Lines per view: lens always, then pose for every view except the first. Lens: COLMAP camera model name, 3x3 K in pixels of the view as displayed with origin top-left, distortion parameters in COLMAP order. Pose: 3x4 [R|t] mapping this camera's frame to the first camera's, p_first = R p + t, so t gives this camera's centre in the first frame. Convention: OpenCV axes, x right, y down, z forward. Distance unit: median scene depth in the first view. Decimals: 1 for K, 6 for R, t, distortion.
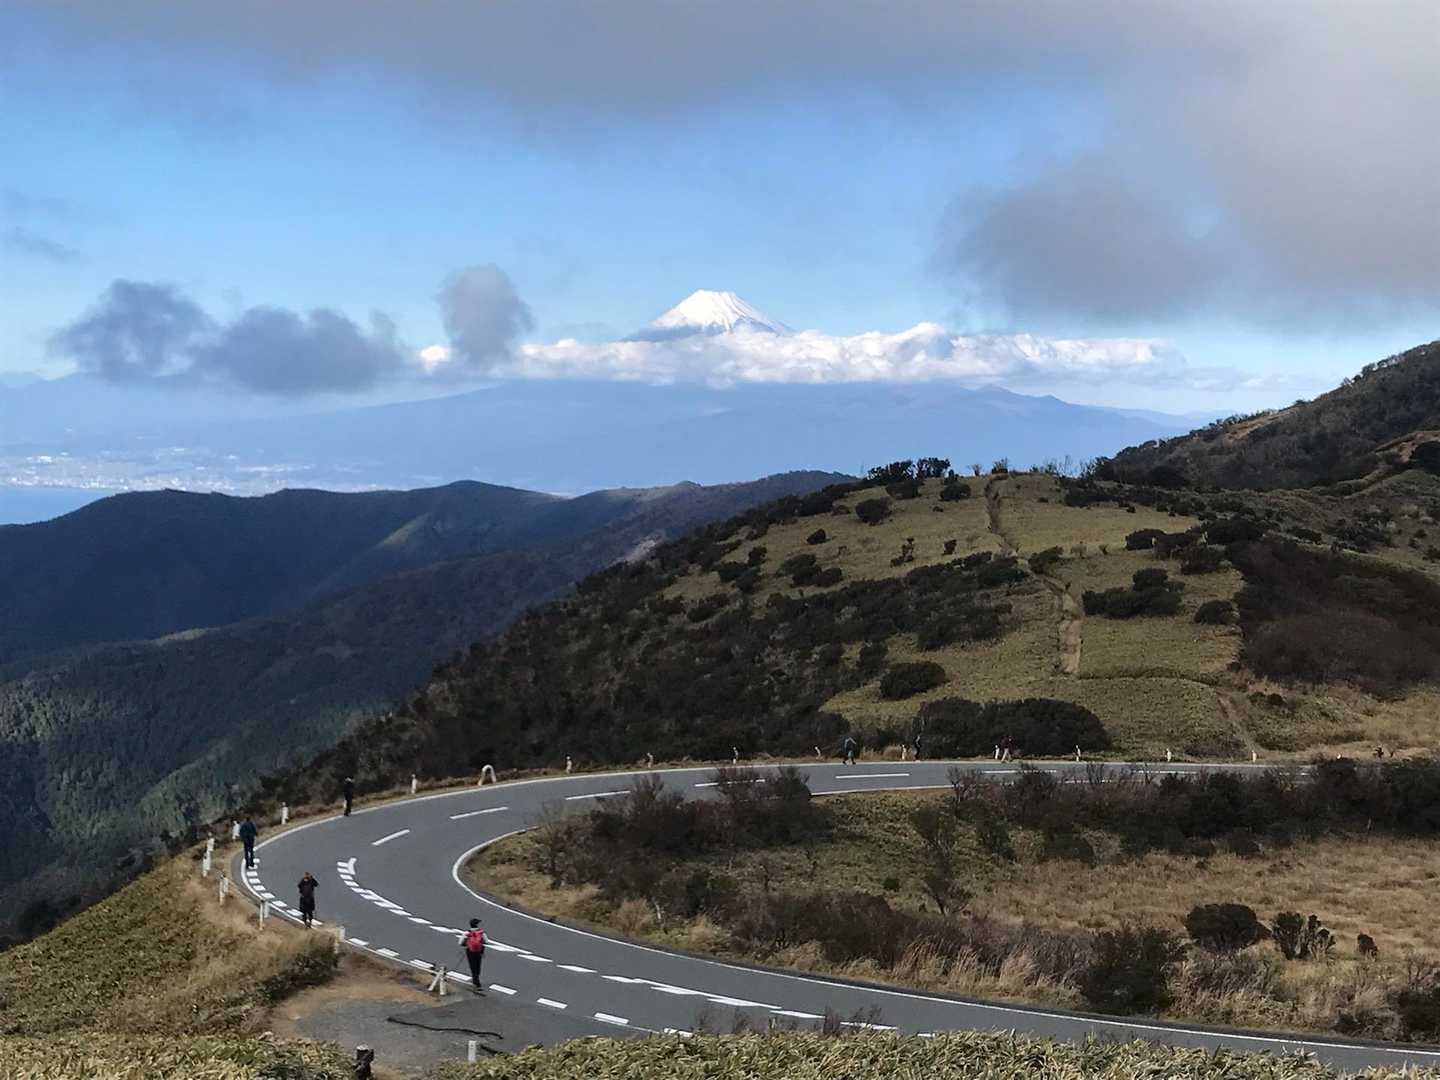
lens RADIAL K [[1722.7, 0, 720.0], [0, 1722.7, 540.0], [0, 0, 1]] dist [0.065060, -0.006839]
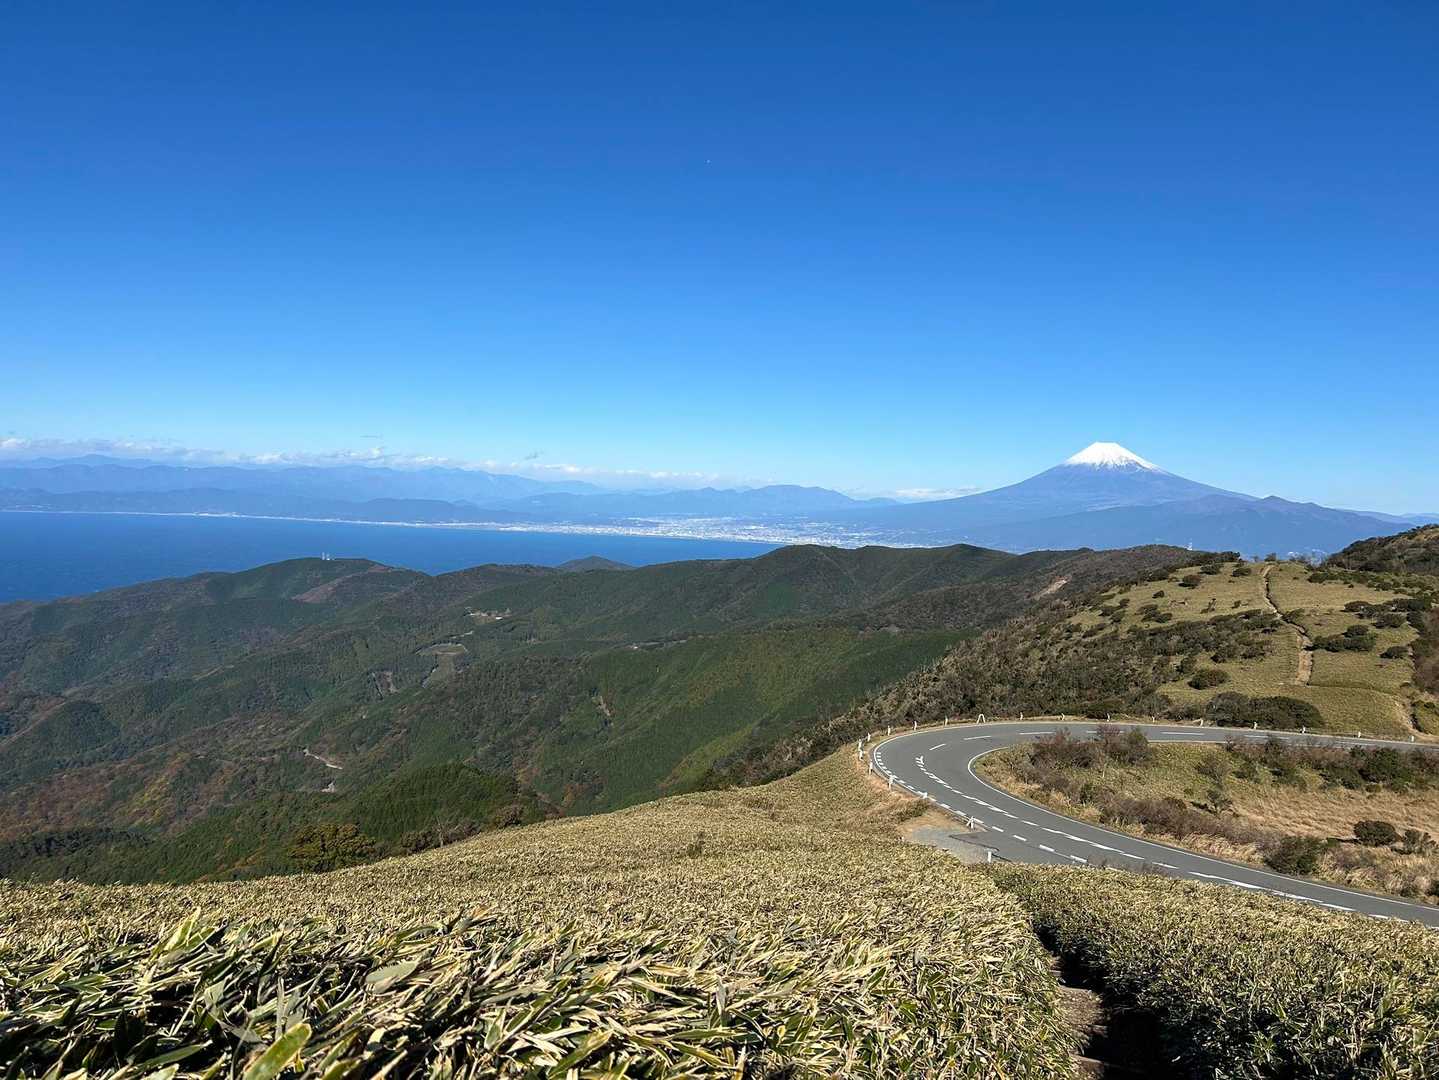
lens RADIAL K [[1051.2, 0, 719.5], [0, 1051.2, 540.0], [0, 0, 1]] dist [-0.012949, -0.004555]
pose [[0.938779, 0.026815, -0.343475, -0.001145], [-0.020677, 0.999555, 0.021520, -0.079682], [0.343899, -0.013101, 0.938915, -0.235778]]
